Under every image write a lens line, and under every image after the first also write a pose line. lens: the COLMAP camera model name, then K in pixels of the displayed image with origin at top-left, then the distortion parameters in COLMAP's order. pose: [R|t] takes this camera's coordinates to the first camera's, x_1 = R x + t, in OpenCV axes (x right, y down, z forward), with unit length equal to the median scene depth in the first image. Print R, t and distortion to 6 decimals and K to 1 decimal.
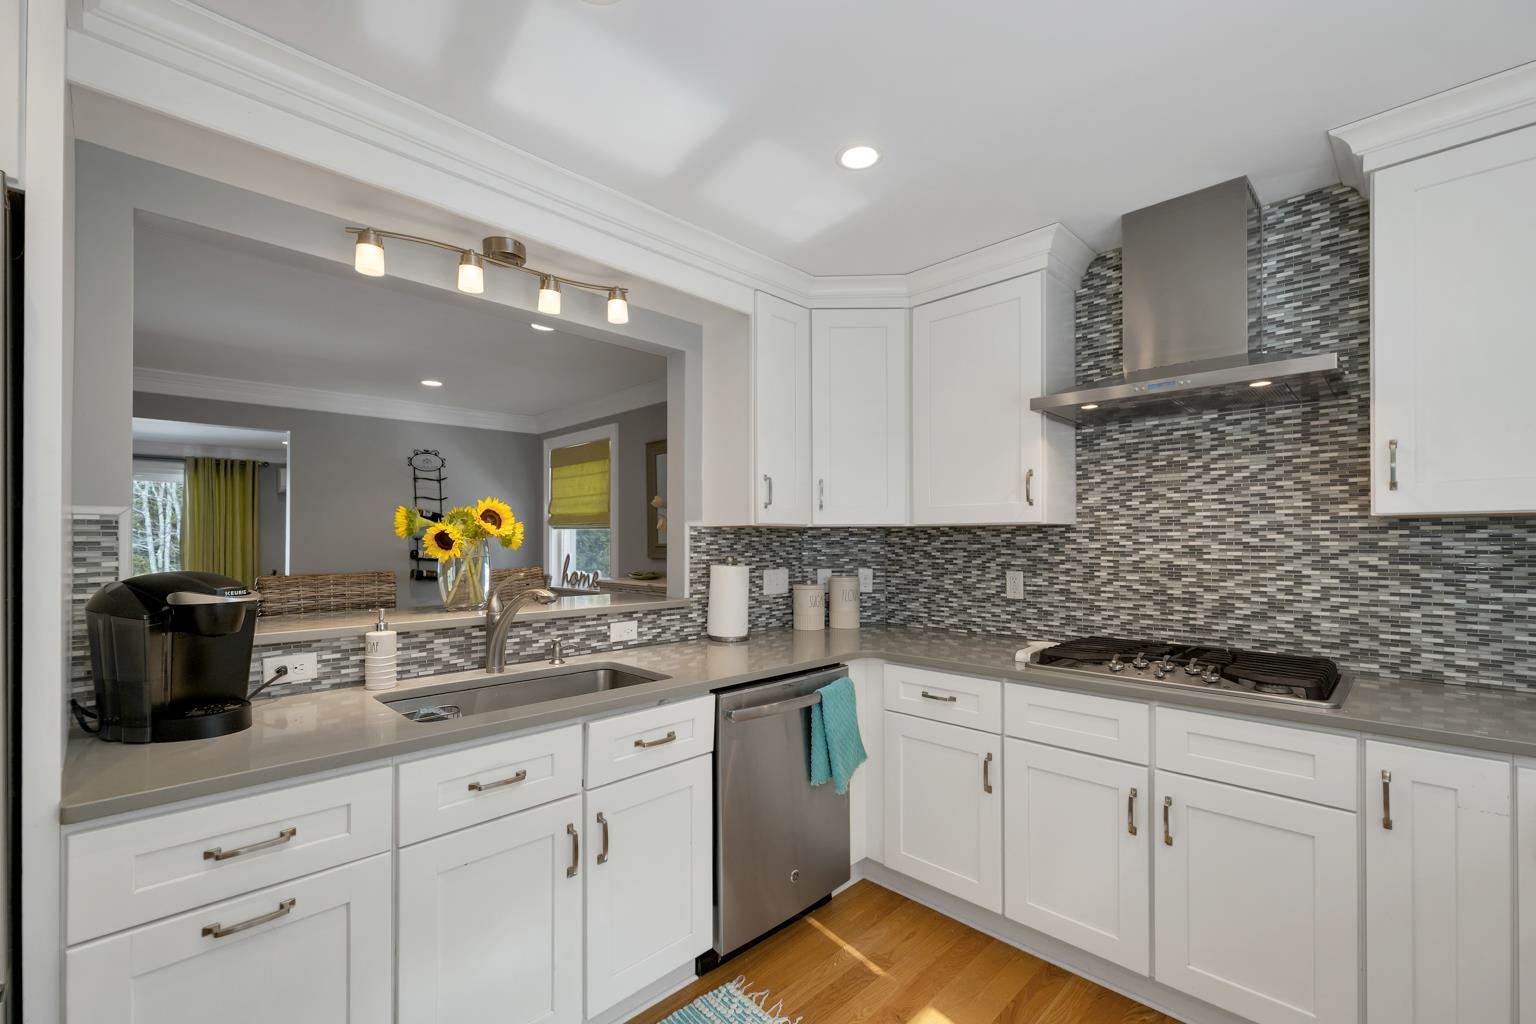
lens RADIAL K [[652.7, 0, 773.5], [0, 652.7, 538.6], [0, 0, 1]] dist [0.001726, 0.000060]
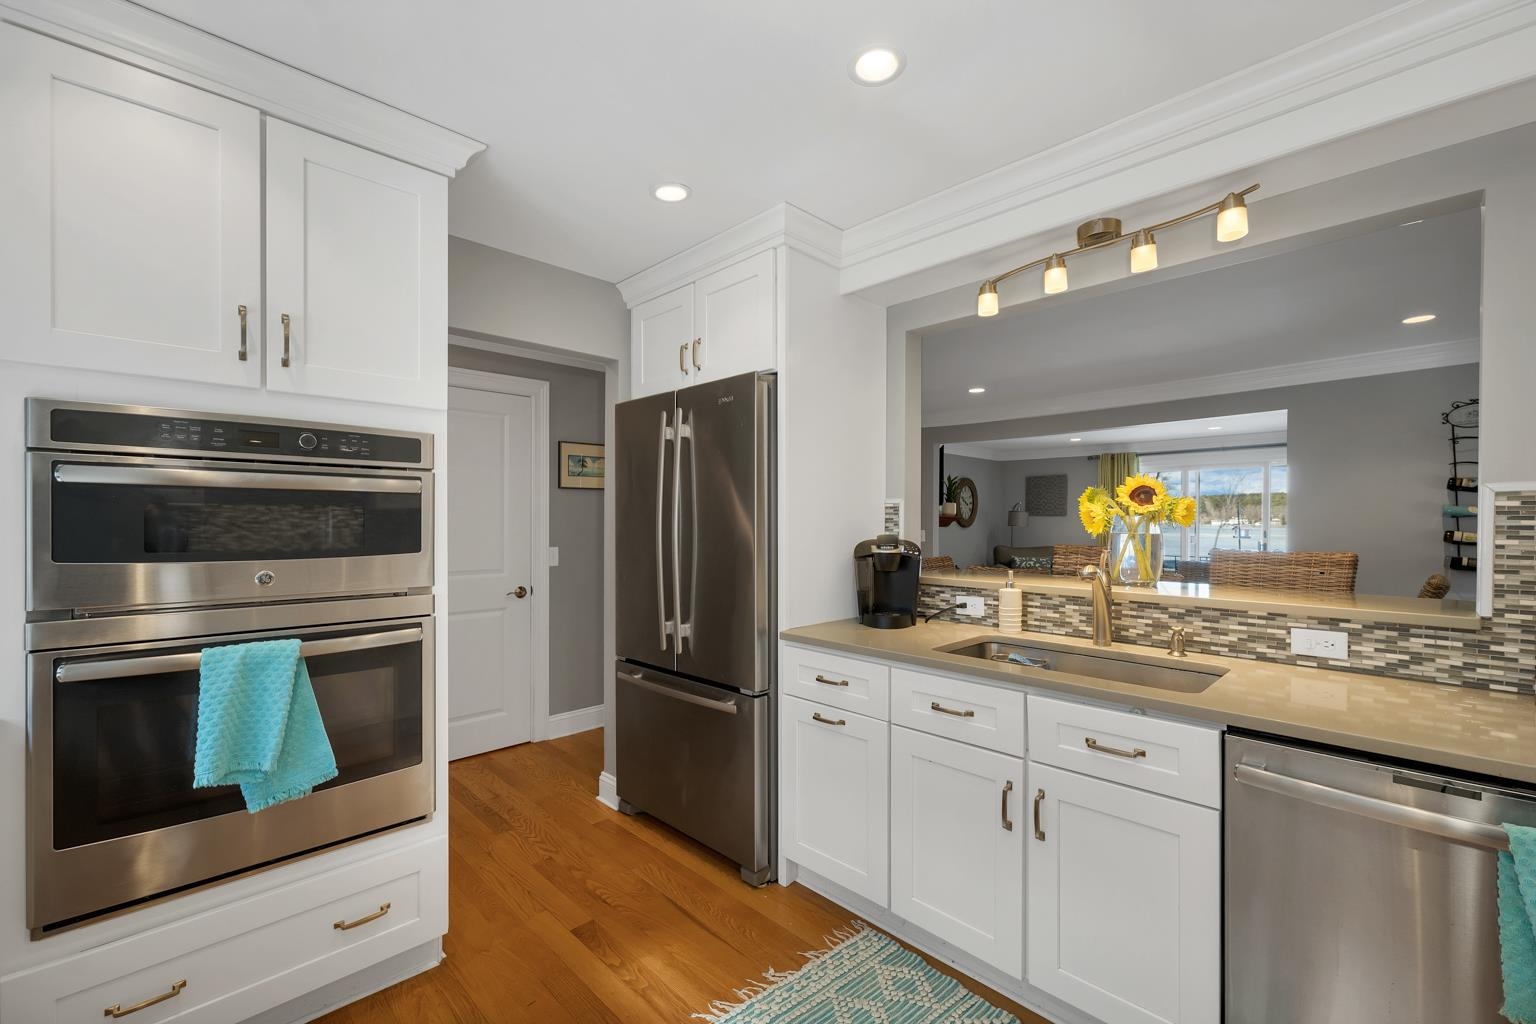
lens RADIAL K [[638.4, 0, 764.7], [0, 638.4, 524.7], [0, 0, 1]] dist [0.000463, -0.000122]
pose [[-0.018669, 0.008783, -0.999787, 0.543630], [0.001862, 0.999960, 0.008750, 0.004579], [0.999824, -0.001698, -0.018684, 0.454003]]
